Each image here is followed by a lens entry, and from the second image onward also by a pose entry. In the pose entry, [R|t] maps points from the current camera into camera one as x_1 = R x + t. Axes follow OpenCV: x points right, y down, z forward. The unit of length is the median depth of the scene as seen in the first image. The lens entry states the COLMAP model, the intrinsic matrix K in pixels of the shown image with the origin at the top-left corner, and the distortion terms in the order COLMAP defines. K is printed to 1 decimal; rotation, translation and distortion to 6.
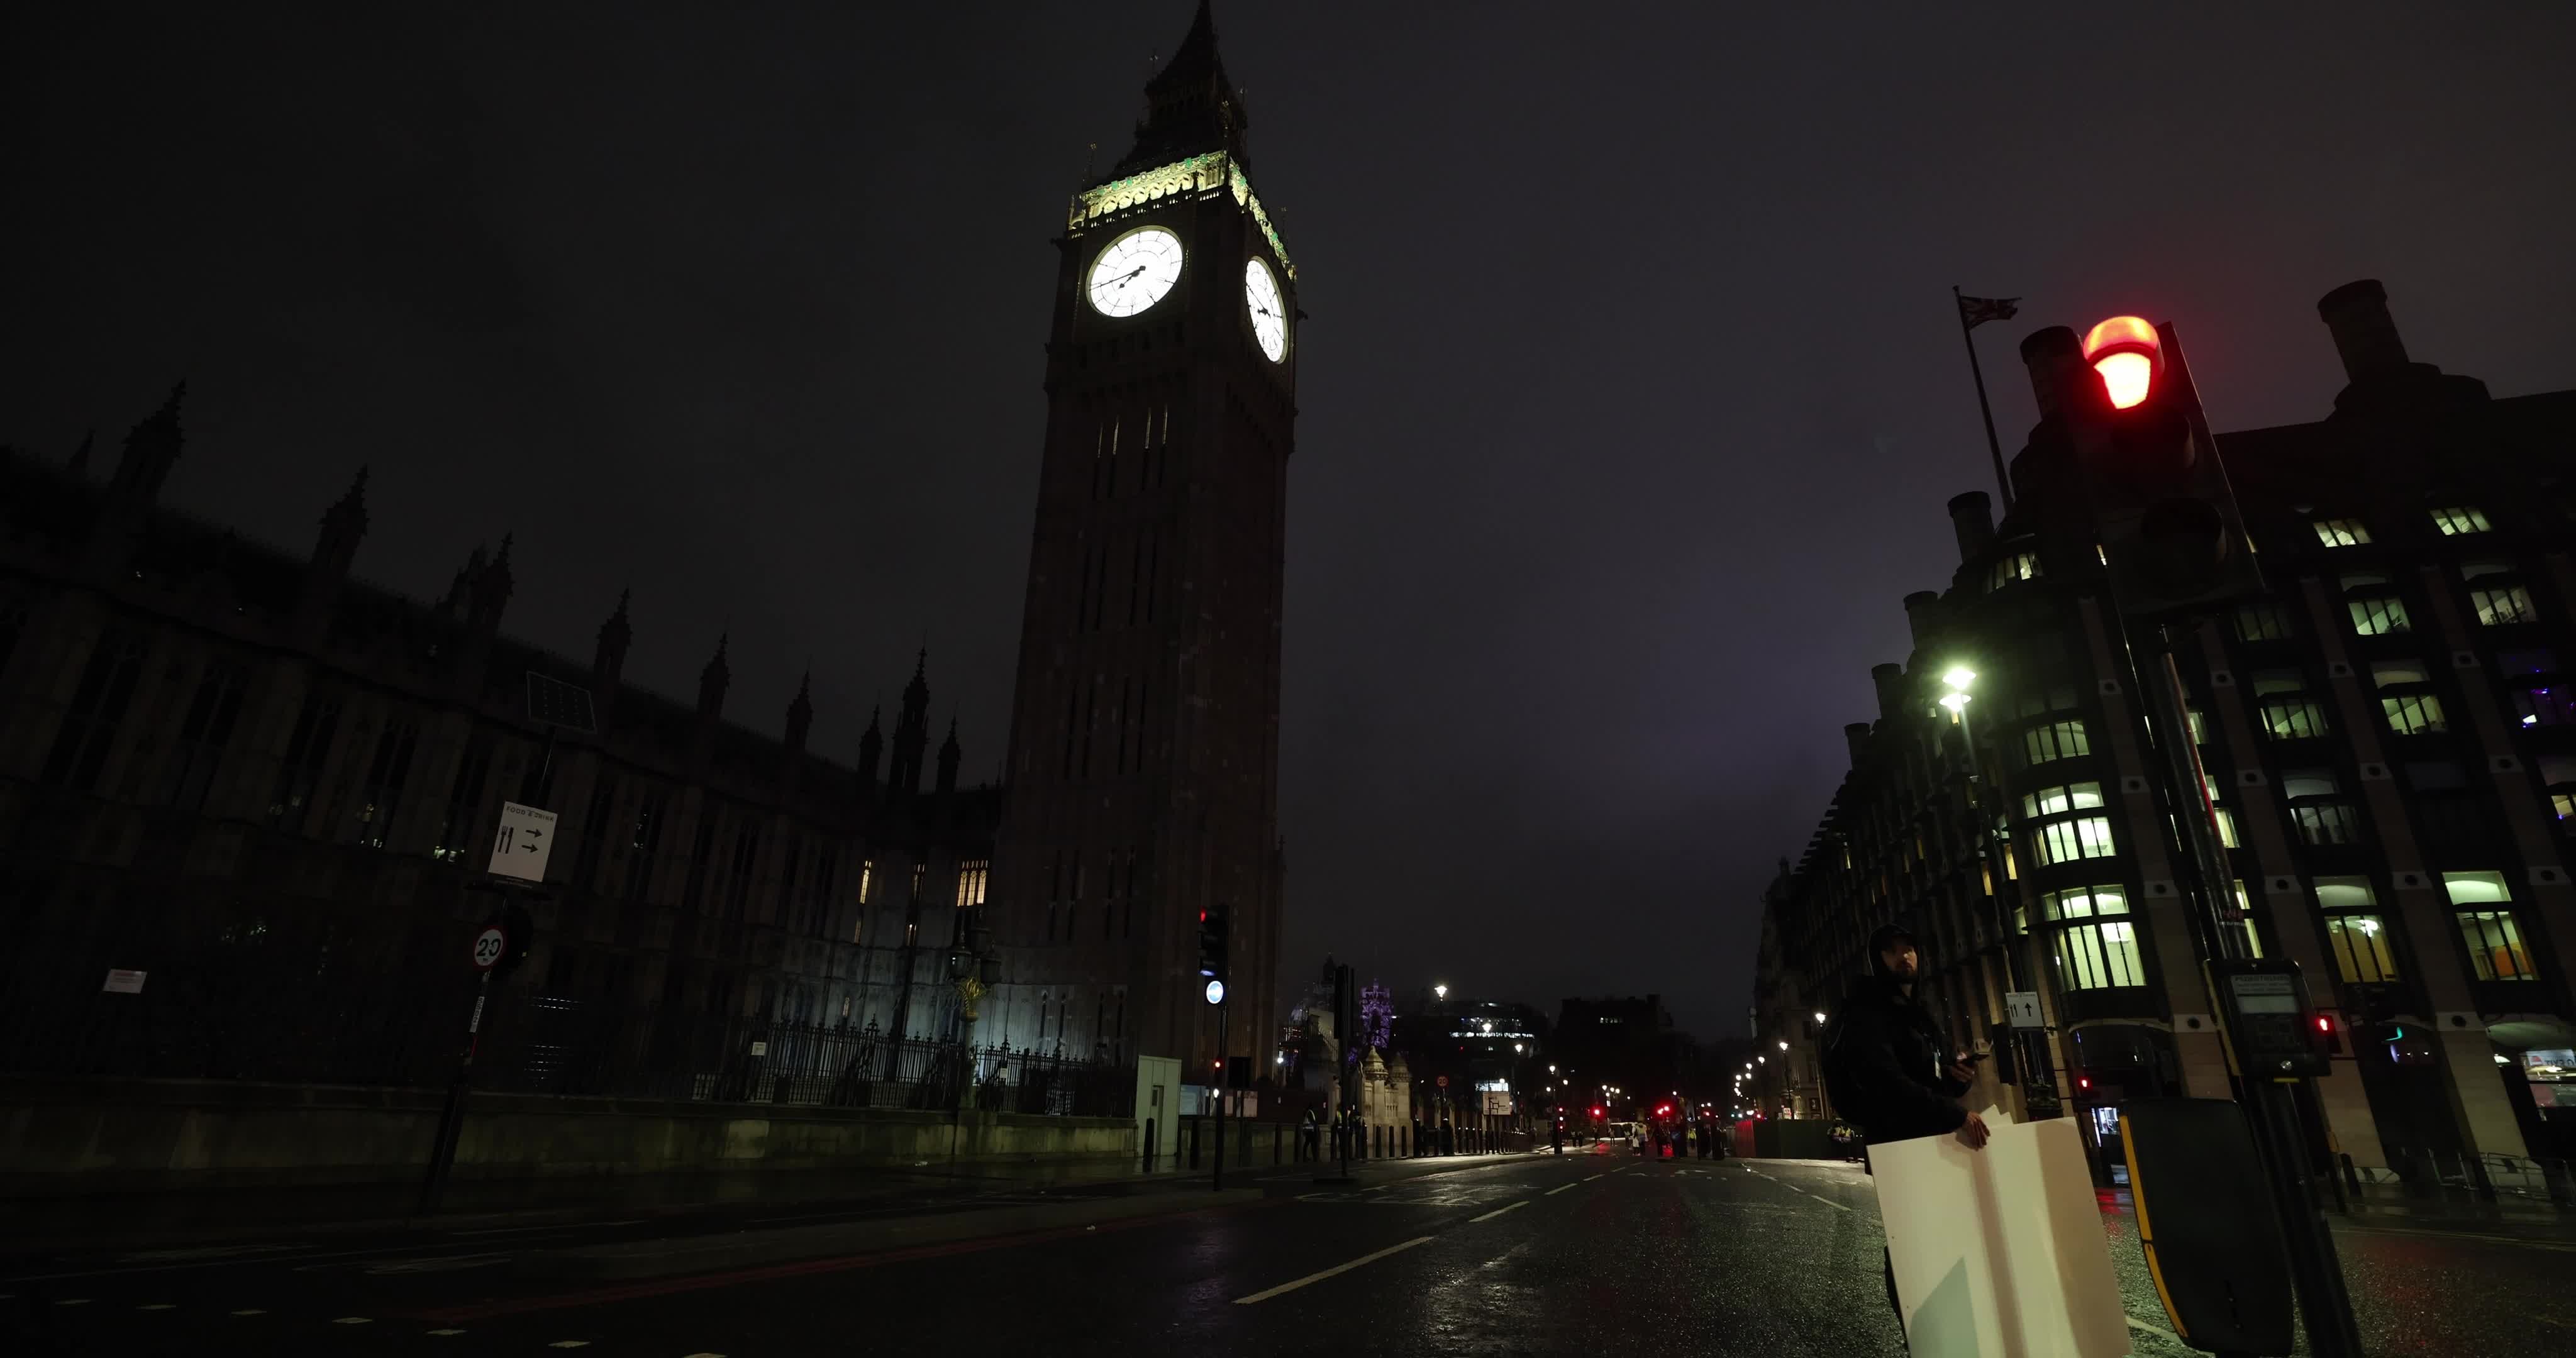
lens RADIAL K [[1111.0, 0, 1292.2], [0, 1111.0, 677.2], [0, 0, 1]] dist [-0.042548, 0.010152]
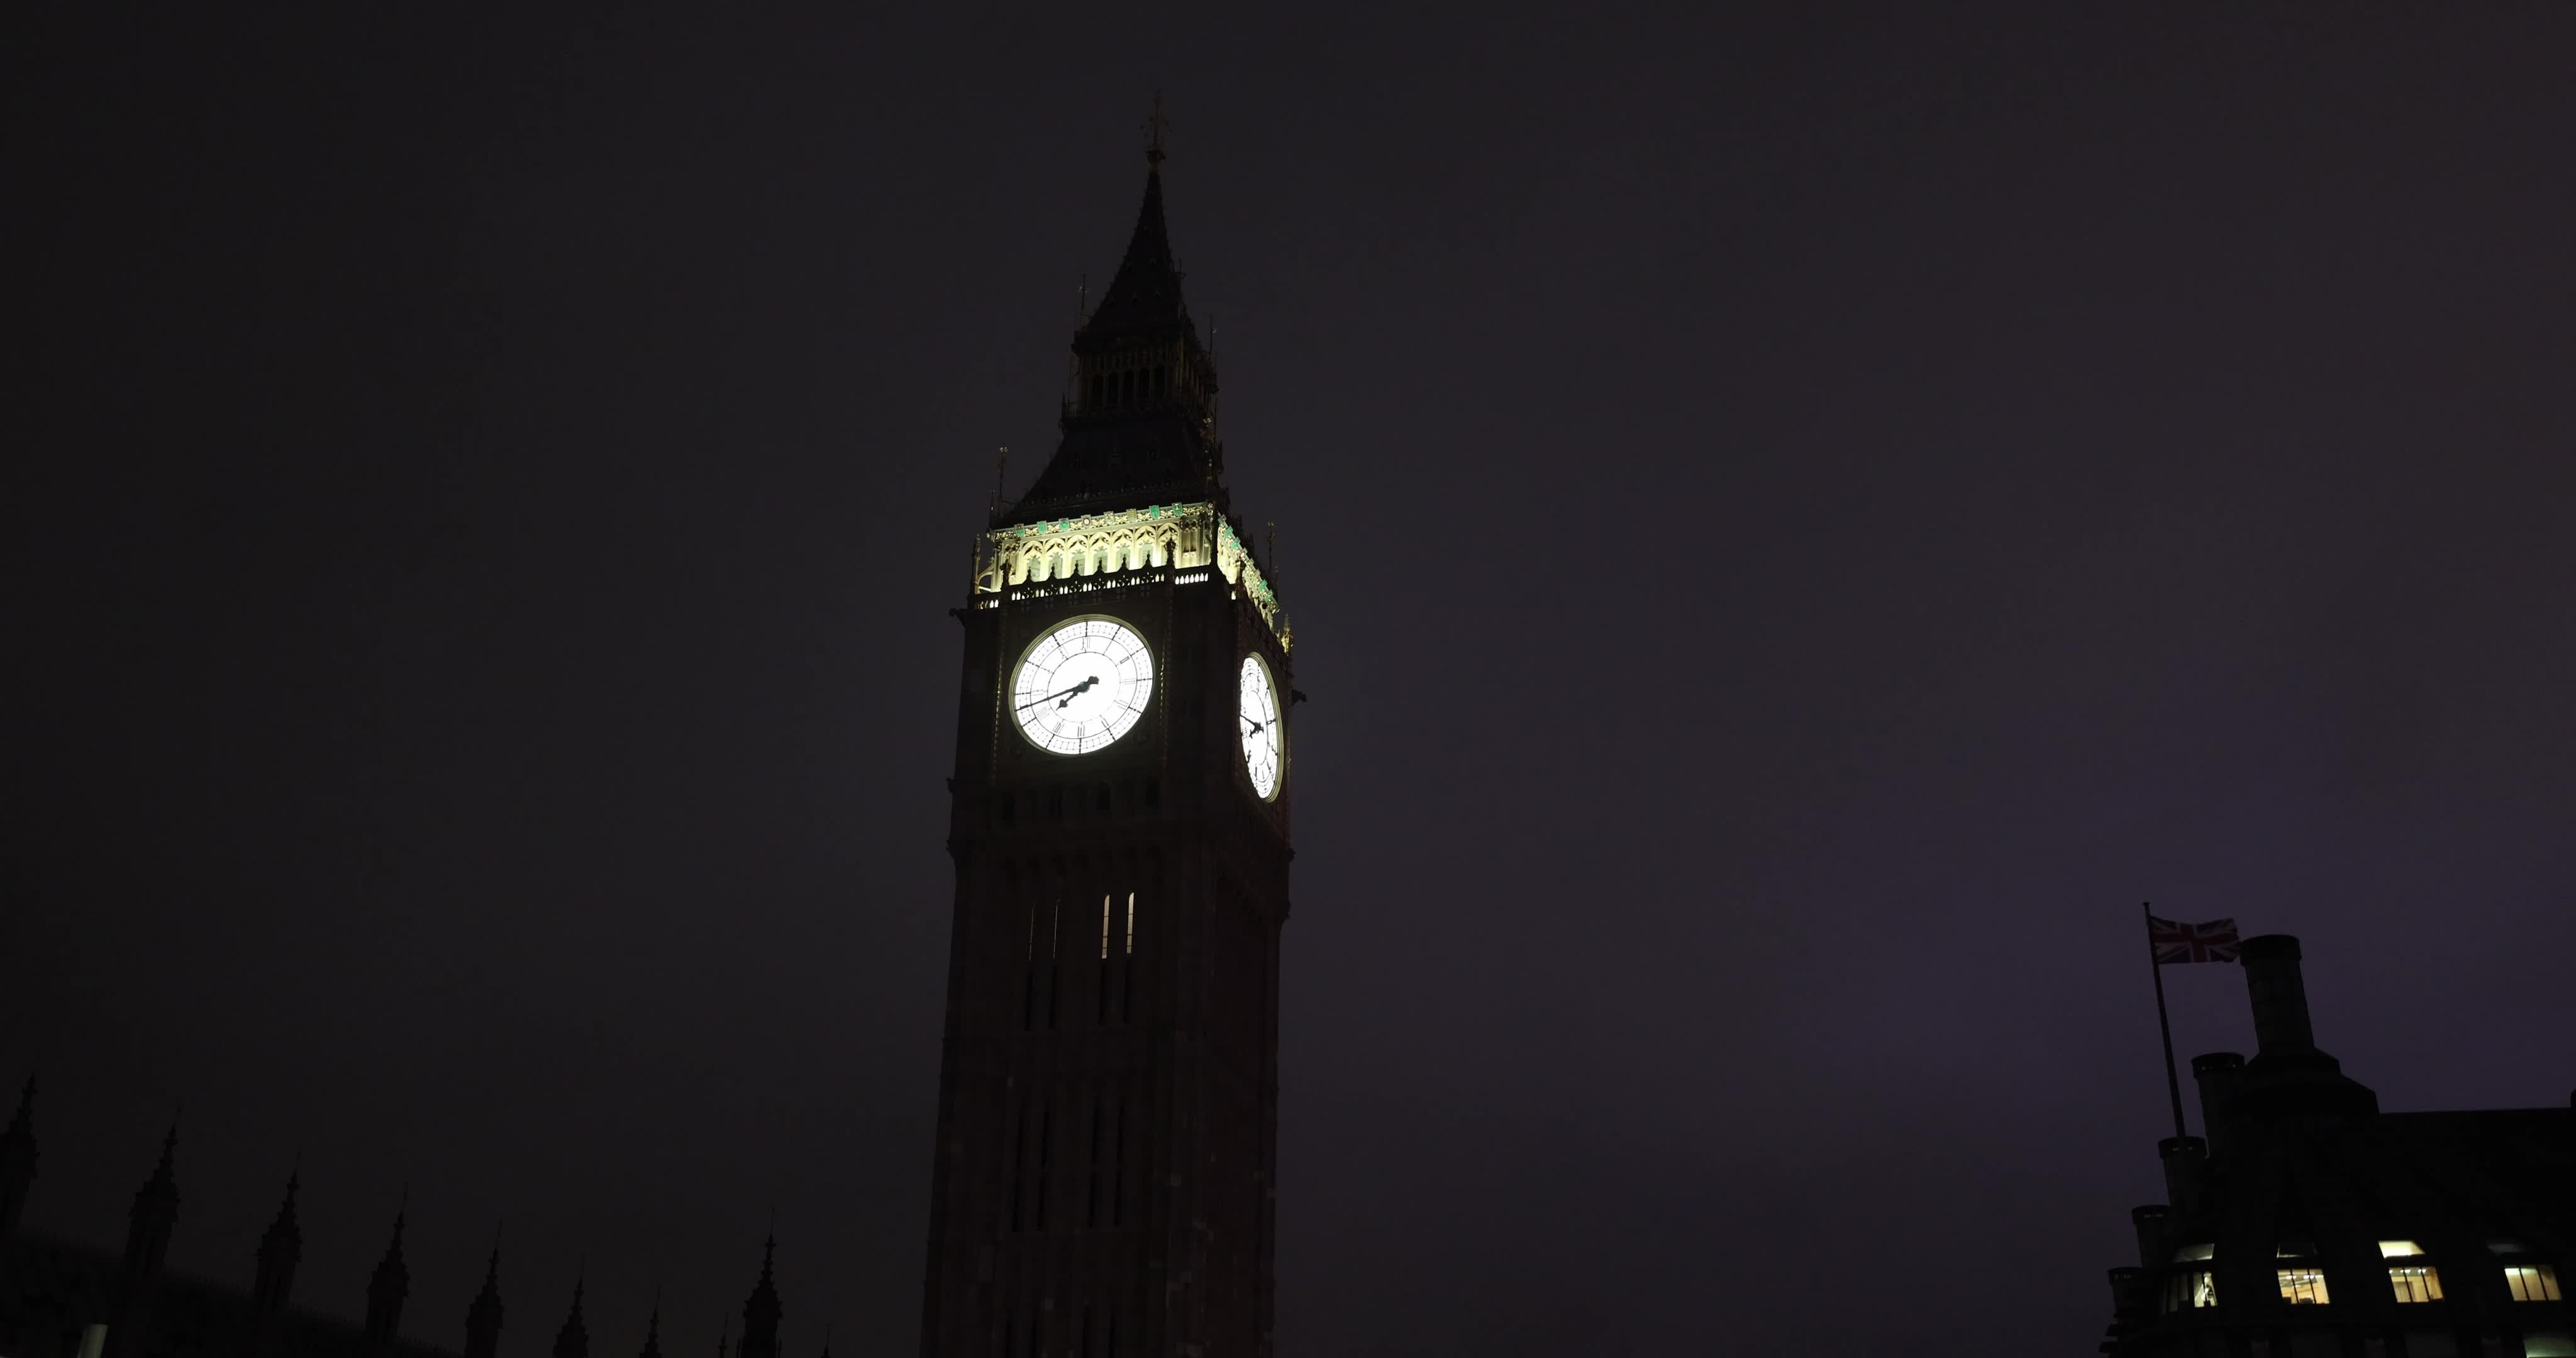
lens RADIAL K [[2534.5, 0, 1254.9], [0, 2534.5, 647.8], [0, 0, 1]] dist [0.067932, 0.000000]
pose [[0.996637, 0.031904, 0.075477, -0.180428], [-0.024837, 0.995376, -0.092785, -0.281347], [-0.078088, 0.090598, 0.992821, -0.723184]]
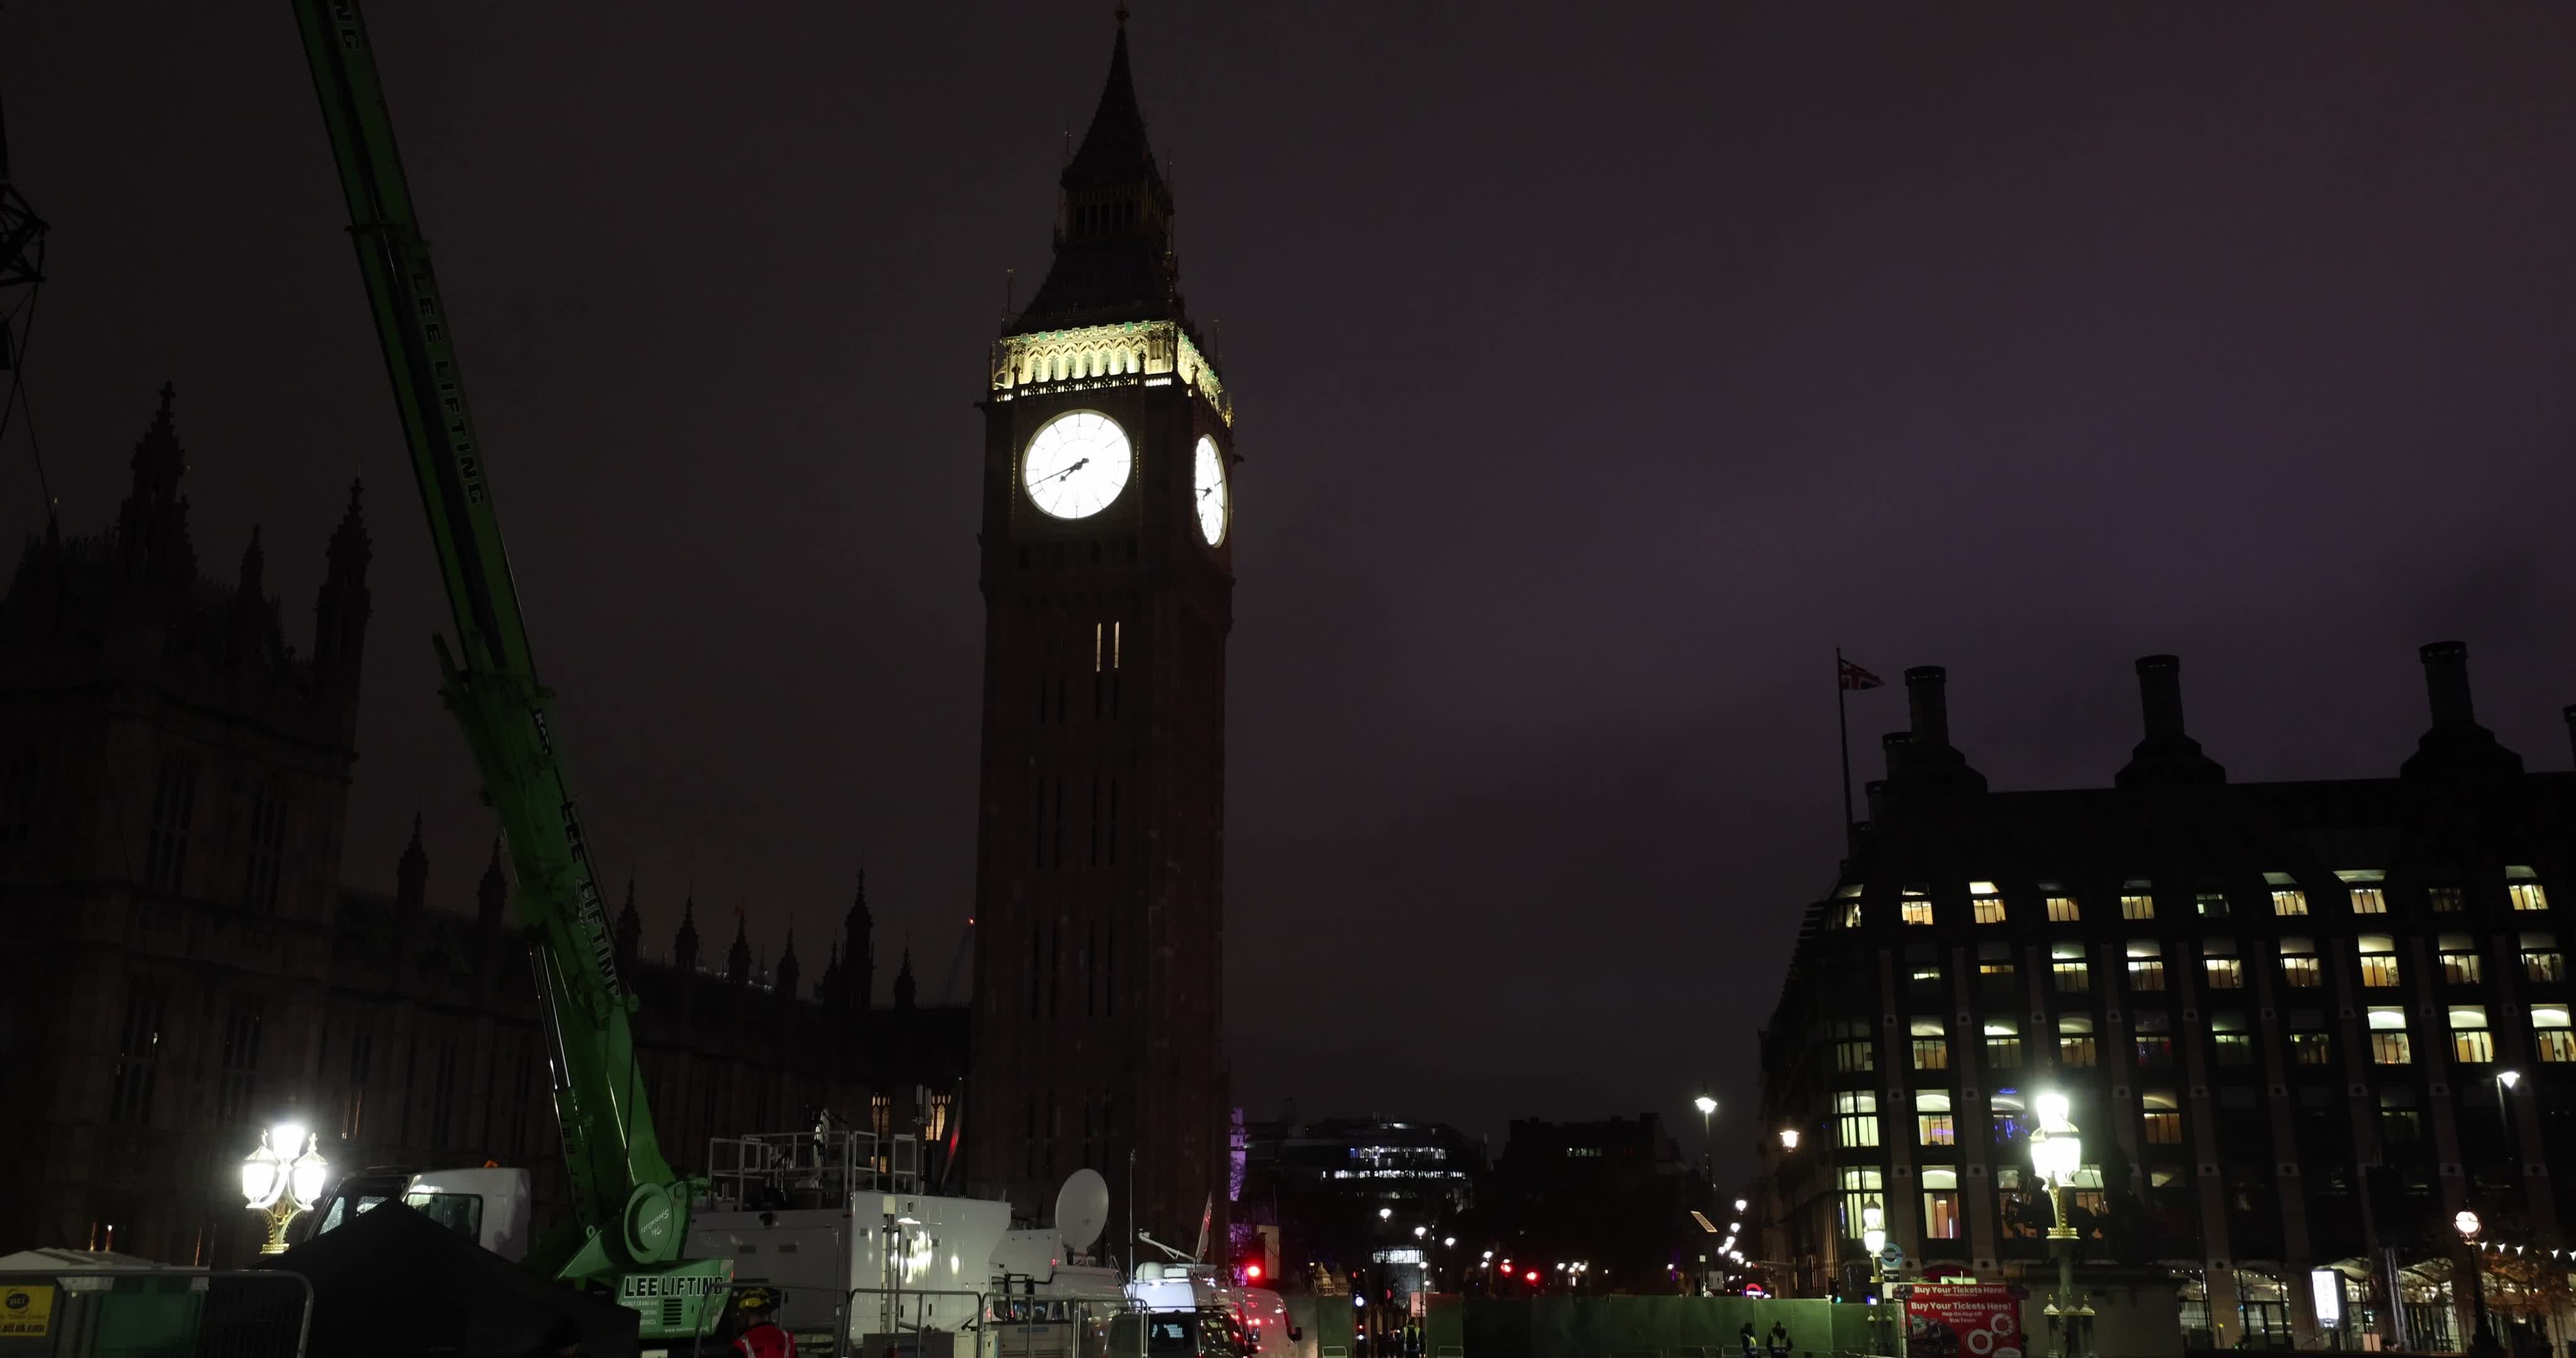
lens RADIAL K [[2203.6, 0, 1285.4], [0, 2203.6, 675.9], [0, 0, 1]] dist [0.021932, 0.052315]
pose [[0.991829, 0.010493, 0.127145, -0.235783], [-0.023708, 0.994412, 0.102873, -0.446523], [-0.125355, -0.105046, 0.986535, -1.037920]]
